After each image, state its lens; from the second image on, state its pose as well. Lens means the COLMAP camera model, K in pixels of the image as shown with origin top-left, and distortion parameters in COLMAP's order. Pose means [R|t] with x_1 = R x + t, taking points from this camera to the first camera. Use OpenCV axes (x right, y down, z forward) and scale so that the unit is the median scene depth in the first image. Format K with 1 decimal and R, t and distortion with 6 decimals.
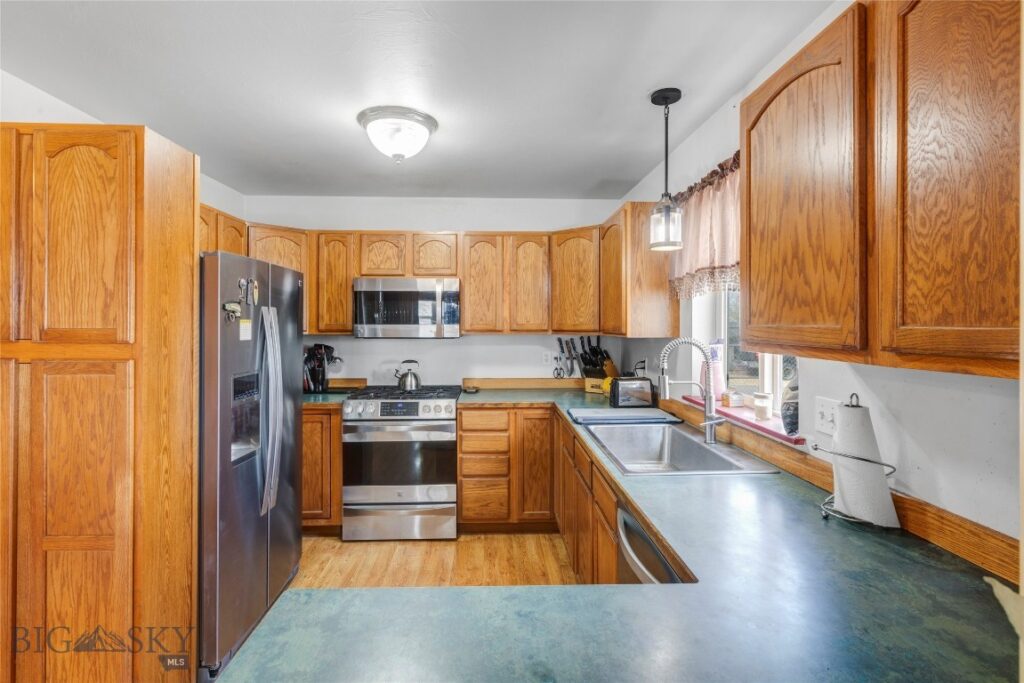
lens RADIAL K [[484.2, 0, 518.2], [0, 484.2, 335.1], [0, 0, 1]] dist [0.003284, 0.000519]
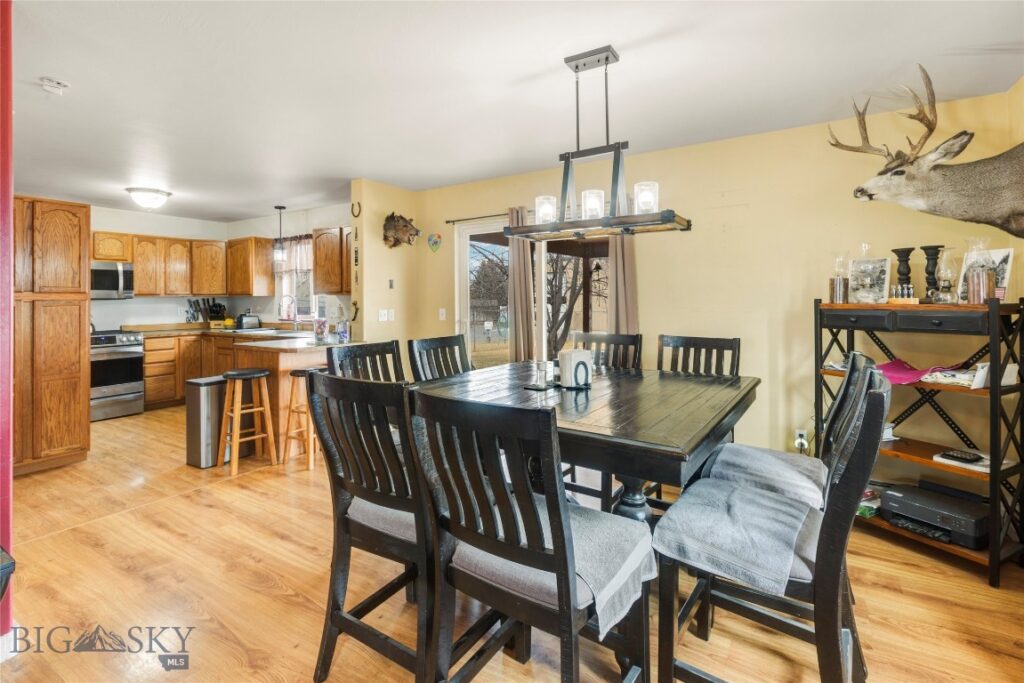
lens RADIAL K [[484.2, 0, 500.4], [0, 484.2, 293.0], [0, 0, 1]] dist [0.003284, 0.000519]
pose [[0.589406, 0.009601, 0.807780, -0.772898], [0.020933, 0.999412, -0.027152, 0.062715], [-0.807566, 0.032913, 0.588858, -1.068757]]
